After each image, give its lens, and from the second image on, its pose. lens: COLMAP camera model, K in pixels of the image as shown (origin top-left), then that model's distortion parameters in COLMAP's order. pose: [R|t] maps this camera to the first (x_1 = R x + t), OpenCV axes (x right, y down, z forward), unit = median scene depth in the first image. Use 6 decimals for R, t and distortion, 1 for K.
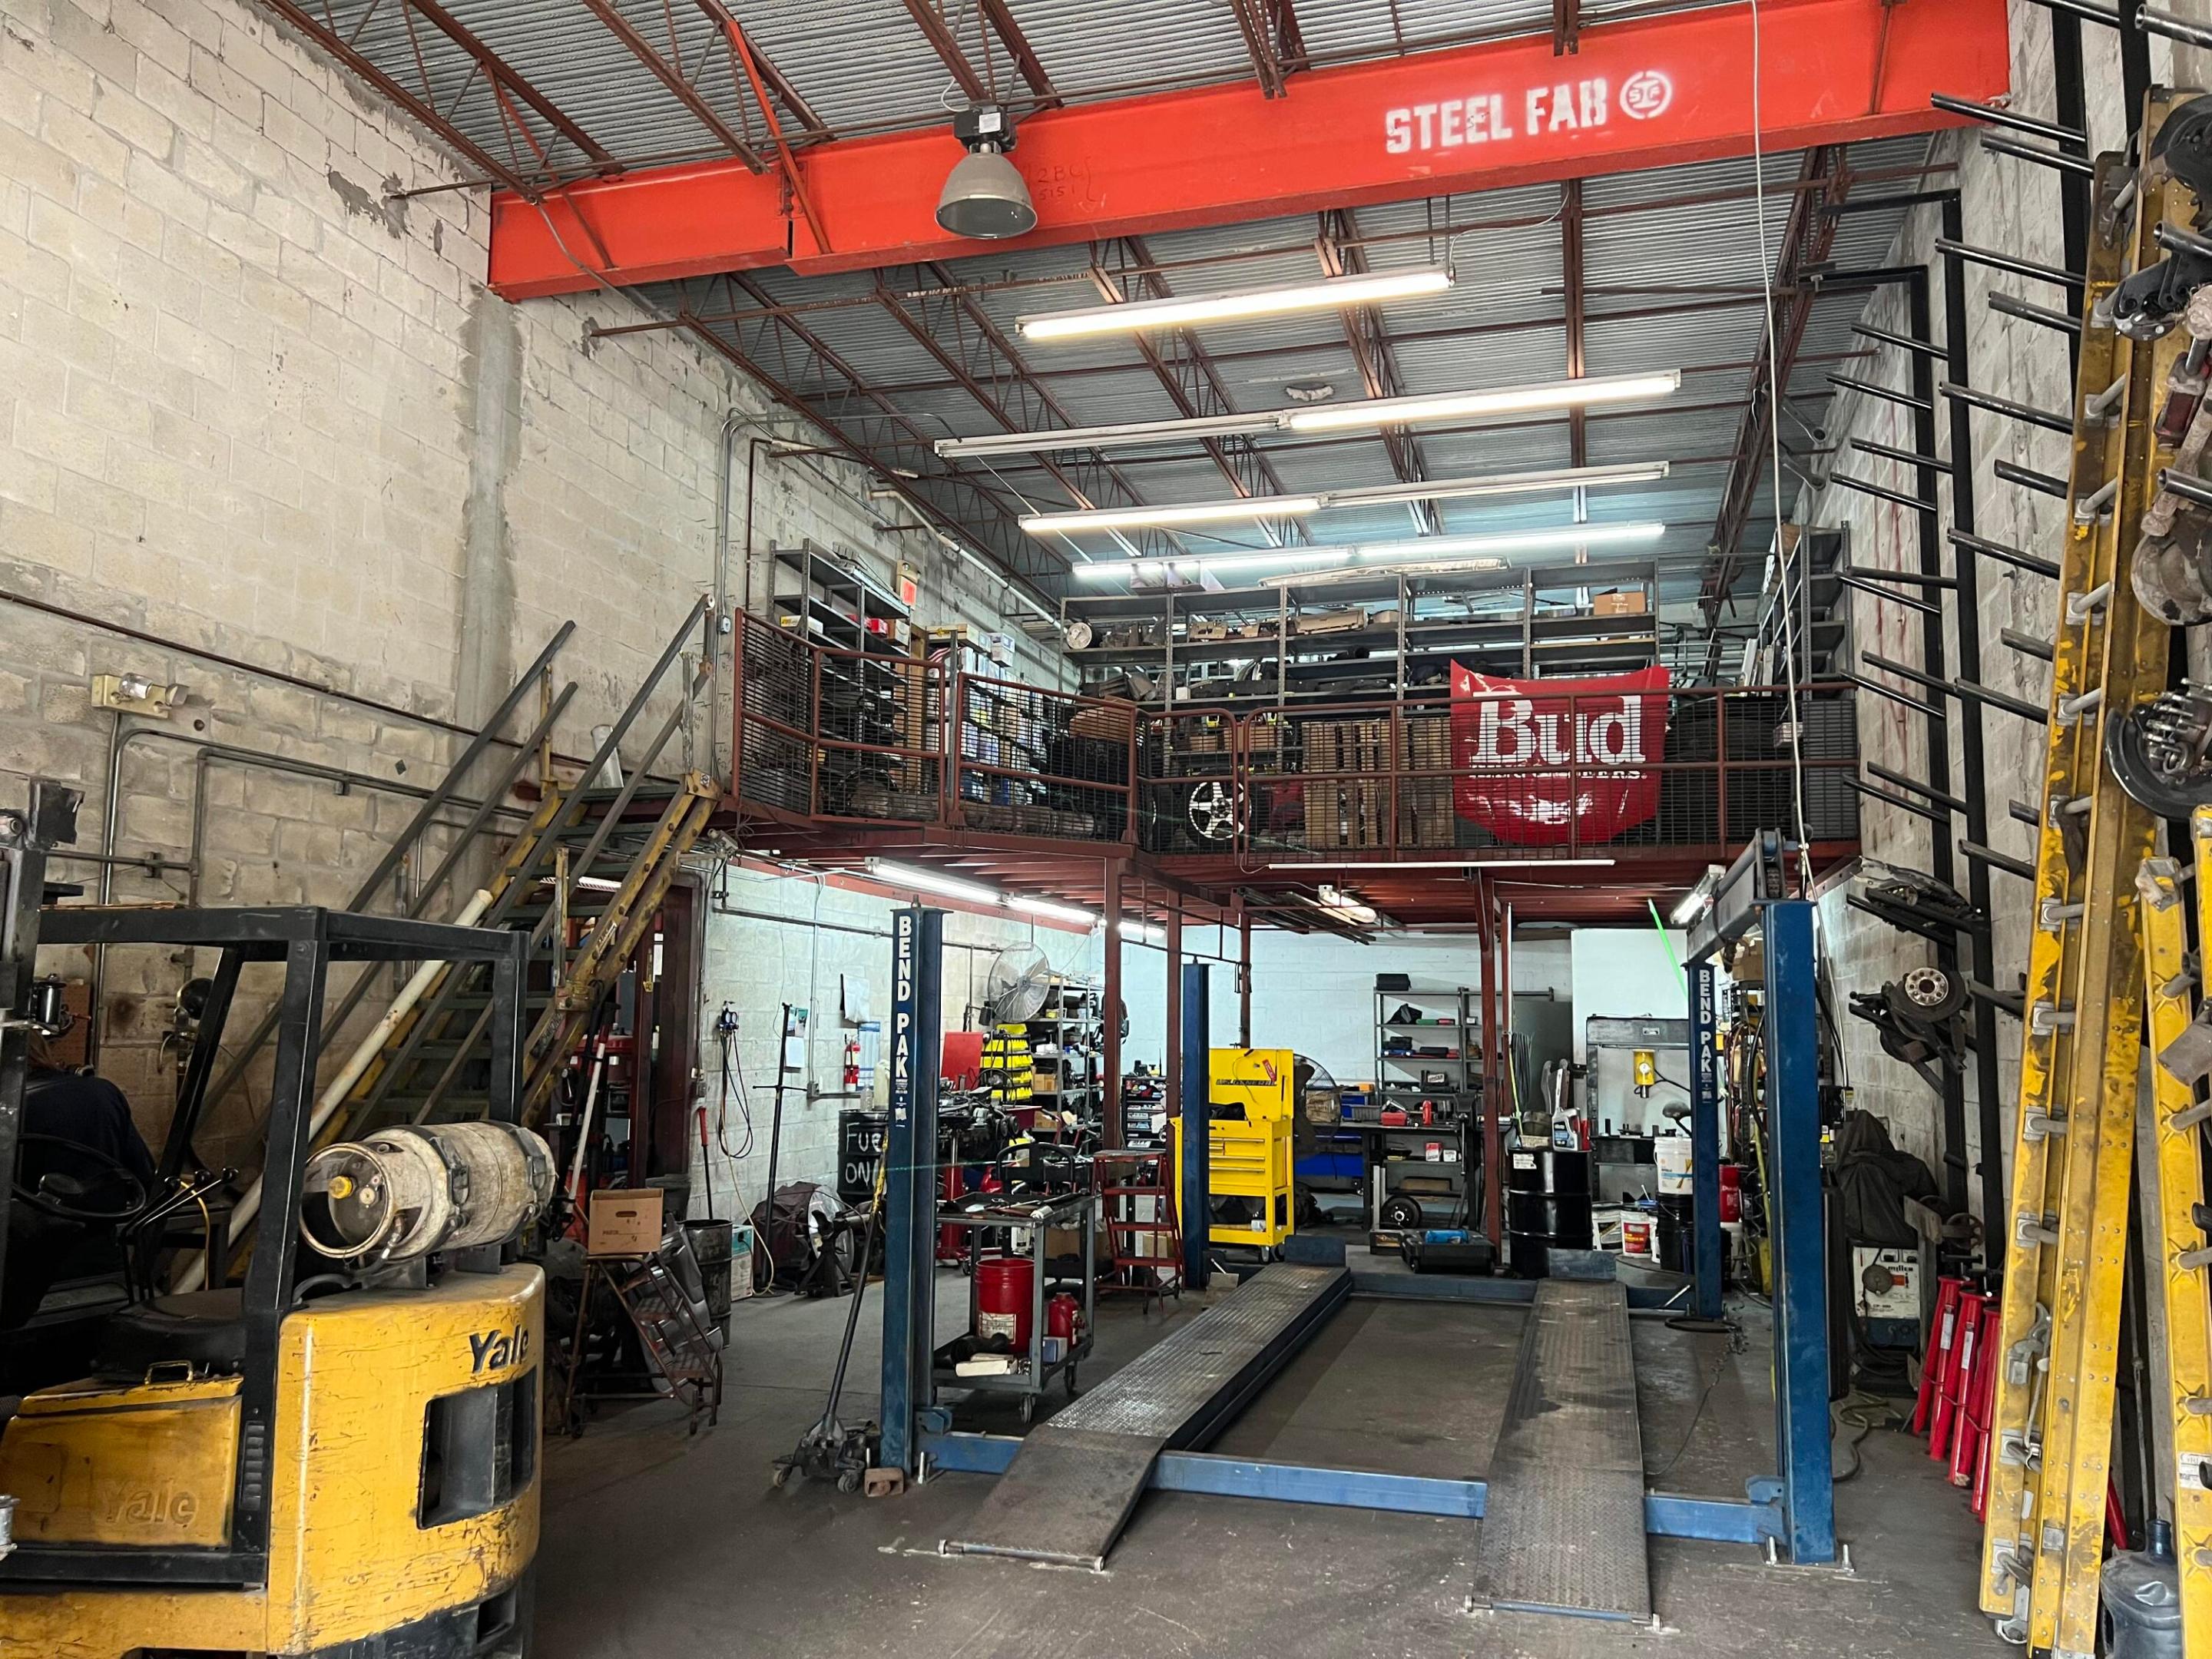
lens RADIAL K [[1663.8, 0, 1100.7], [0, 1663.8, 826.1], [0, 0, 1]] dist [0.075732, -0.090497]
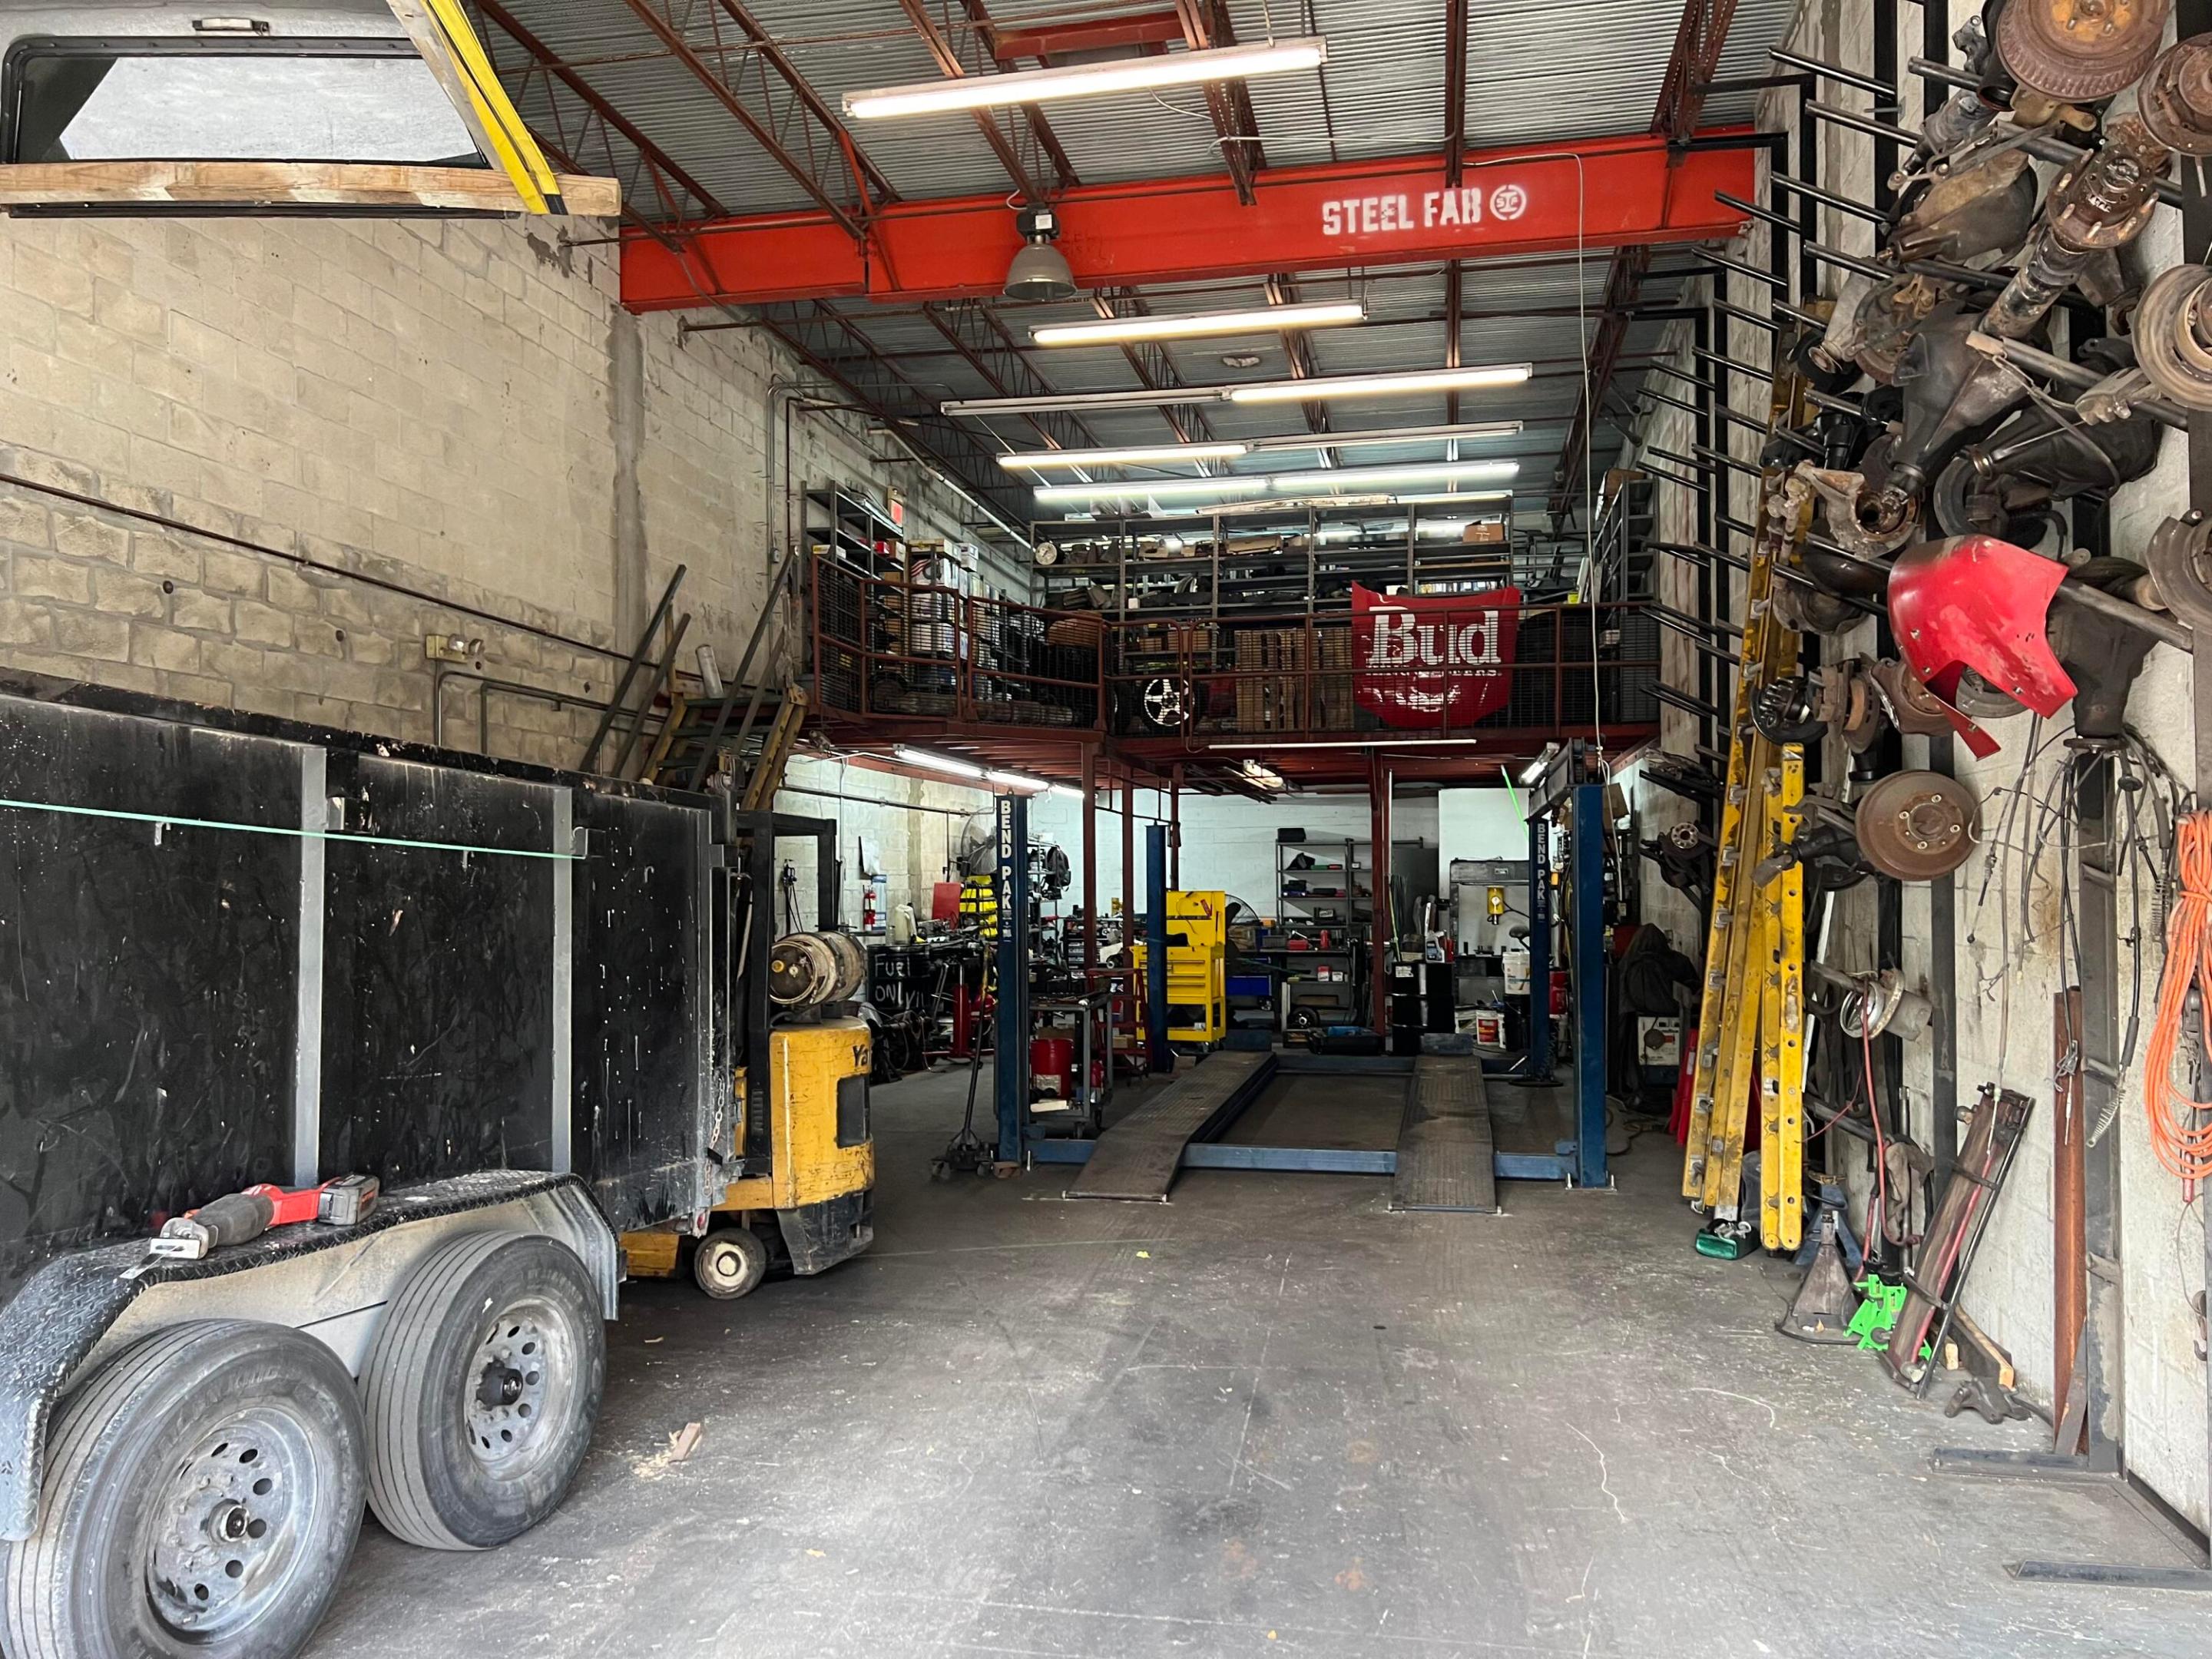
lens RADIAL K [[1663.8, 0, 1109.3], [0, 1663.8, 828.5], [0, 0, 1]] dist [0.075732, -0.090497]
pose [[0.996296, -0.014372, 0.084776, -0.110092], [0.006685, 0.995895, 0.090270, -0.037878], [-0.085726, -0.089369, 0.992303, -0.334639]]
